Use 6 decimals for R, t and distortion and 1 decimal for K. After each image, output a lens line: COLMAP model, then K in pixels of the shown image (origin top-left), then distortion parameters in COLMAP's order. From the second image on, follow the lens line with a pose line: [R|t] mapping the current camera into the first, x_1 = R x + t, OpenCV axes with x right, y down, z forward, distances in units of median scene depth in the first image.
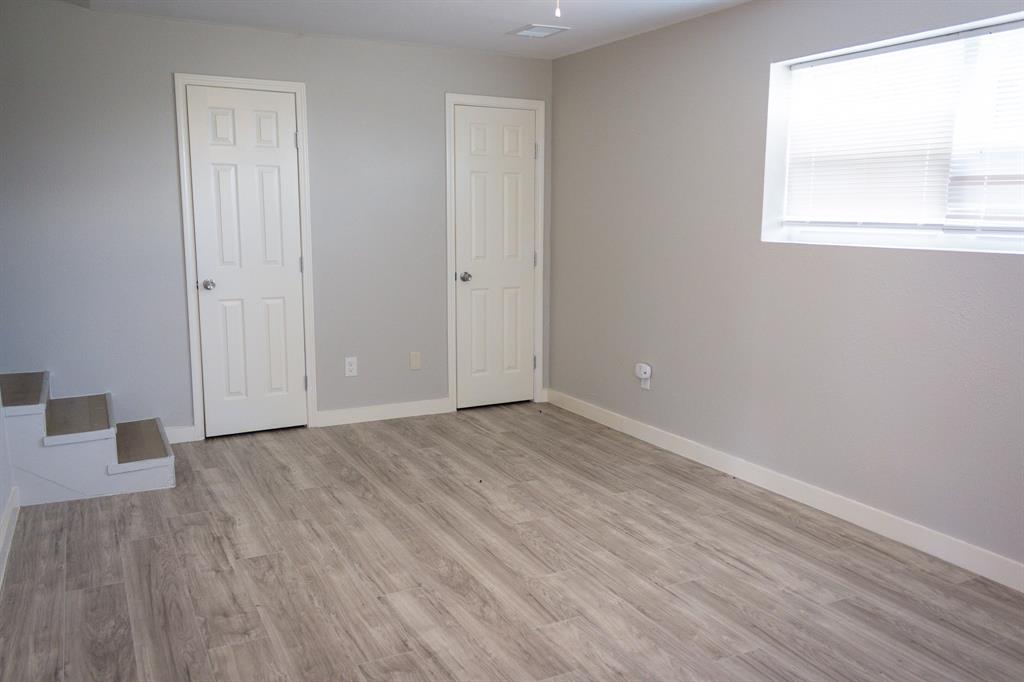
lens RADIAL K [[843.3, 0, 512.0], [0, 843.3, 341.0], [0, 0, 1]] dist [0.050329, -0.012124]
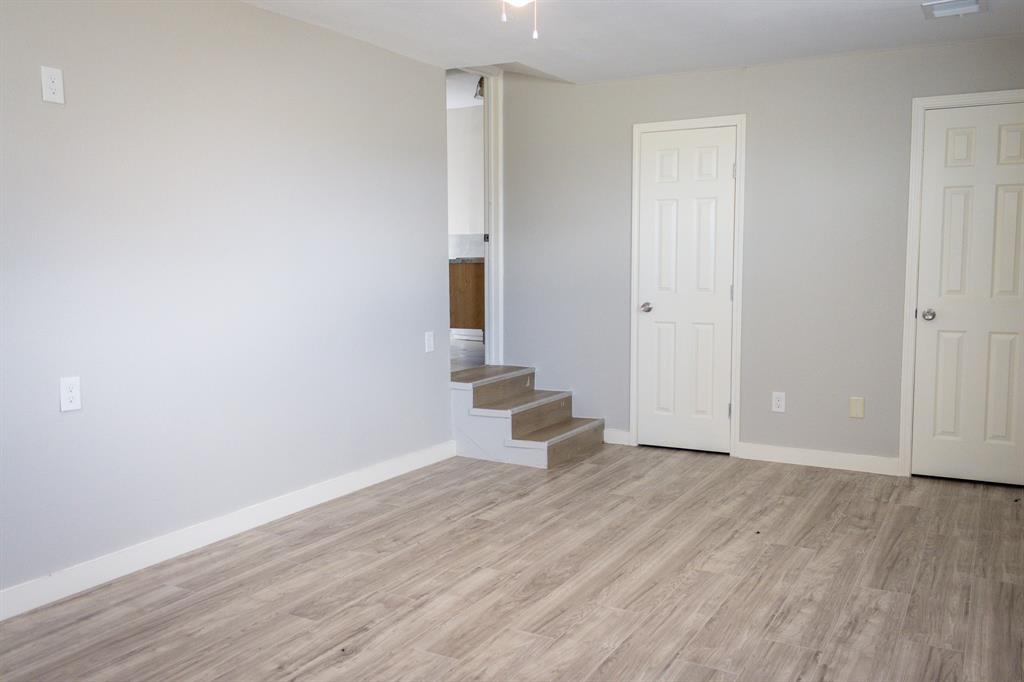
lens RADIAL K [[879.6, 0, 508.8], [0, 879.6, 341.1], [0, 0, 1]] dist [0.060297, -0.085933]
pose [[0.538557, 0.070878, -0.839603, 0.614410], [-0.121151, 0.992615, 0.006083, -0.008861], [0.833834, 0.098443, 0.543167, 0.261815]]
